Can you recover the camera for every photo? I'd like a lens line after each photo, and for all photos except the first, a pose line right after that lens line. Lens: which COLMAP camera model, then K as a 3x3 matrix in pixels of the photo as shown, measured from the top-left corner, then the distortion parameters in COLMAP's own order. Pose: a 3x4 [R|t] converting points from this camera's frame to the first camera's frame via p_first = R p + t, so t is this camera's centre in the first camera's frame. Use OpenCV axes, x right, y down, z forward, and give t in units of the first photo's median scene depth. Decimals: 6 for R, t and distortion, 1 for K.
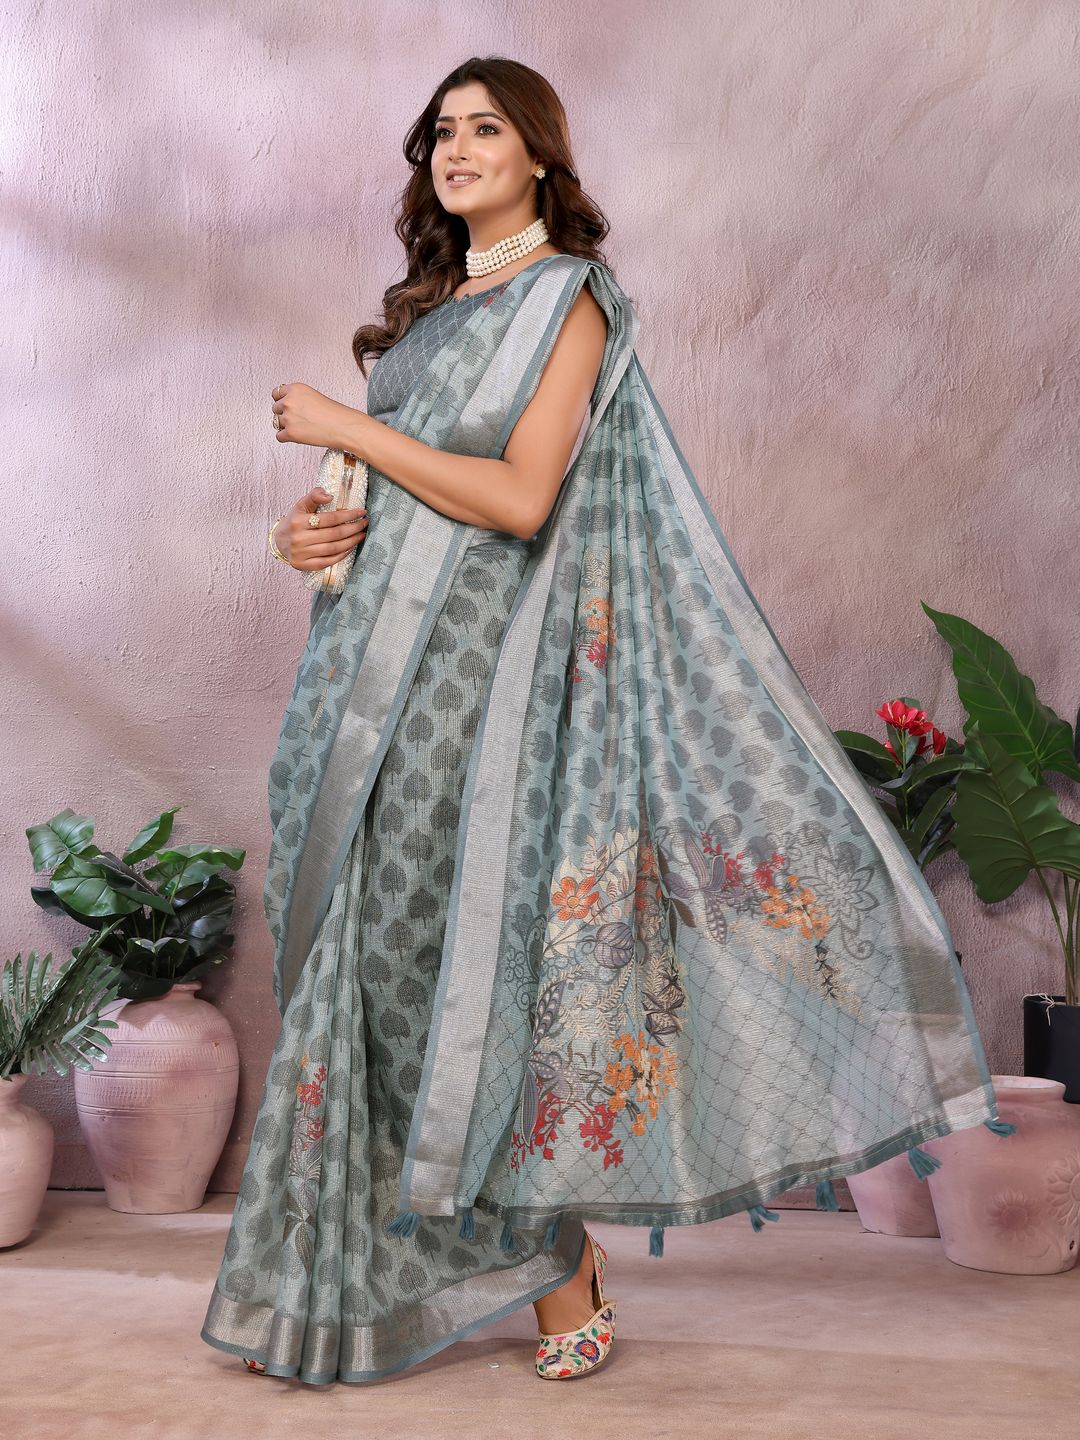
lens RADIAL K [[1808.9, 0, 513.6], [0, 1808.9, 776.0], [0, 0, 1]] dist [0.020445, 0.000000]
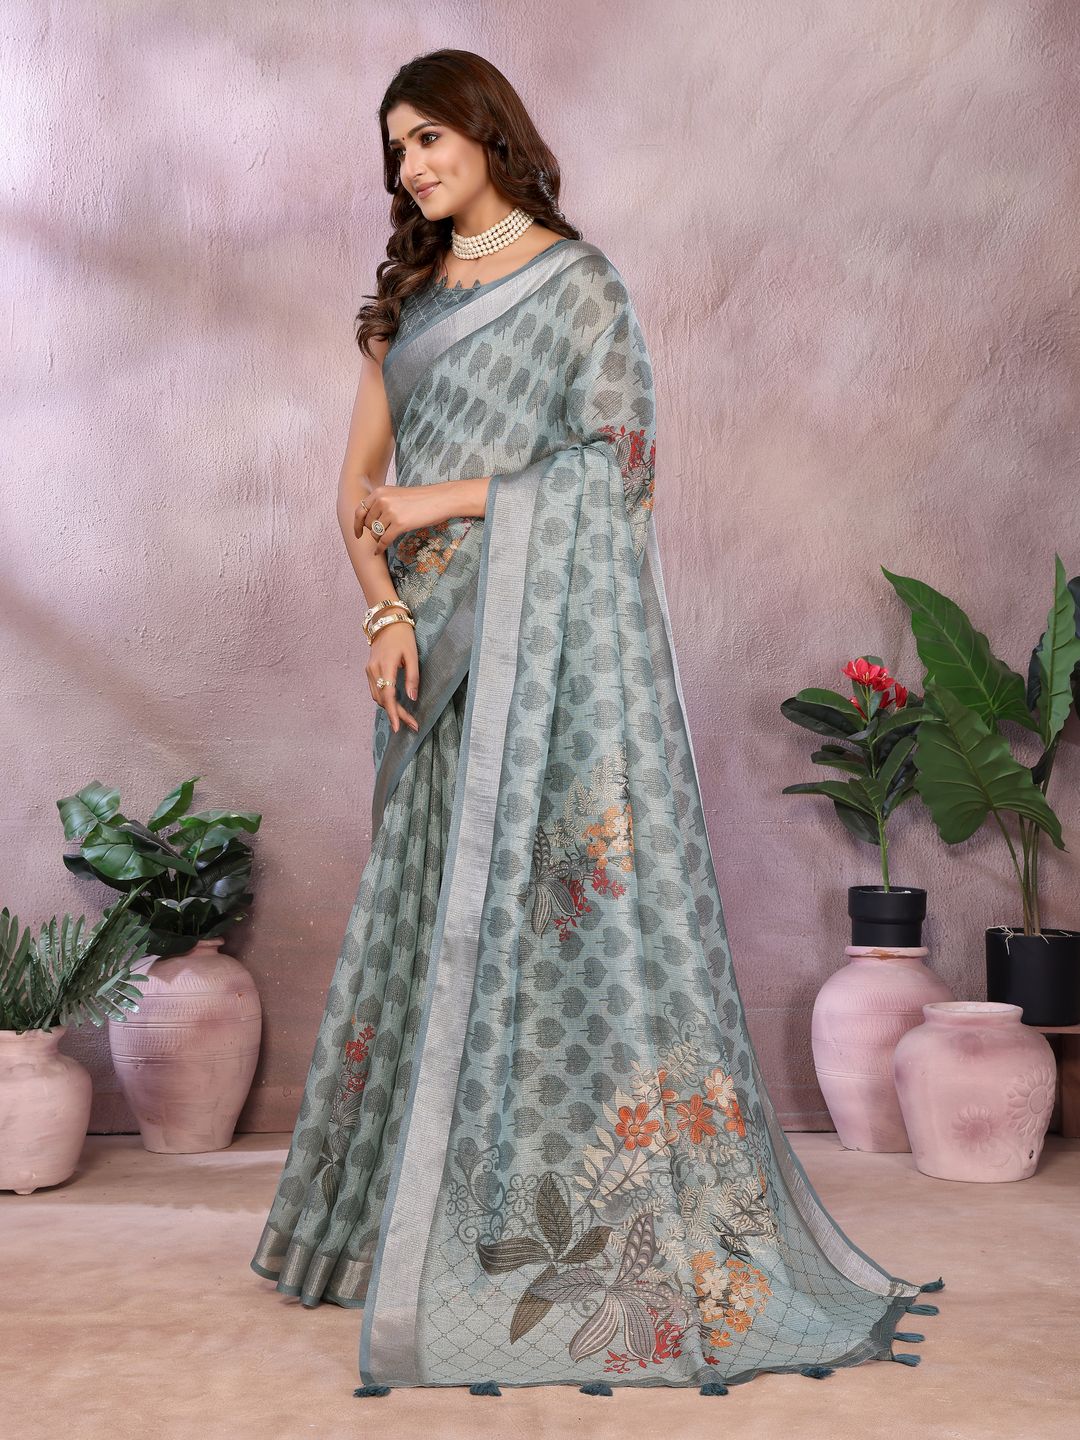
lens RADIAL K [[2249.5, 0, 631.2], [0, 2249.5, 739.6], [0, 0, 1]] dist [0.031173, 0.000000]
pose [[0.999539, -0.028456, 0.010601, 0.058591], [0.028352, 0.999549, 0.009851, -0.010500], [-0.010876, -0.009545, 0.999895, -0.340214]]
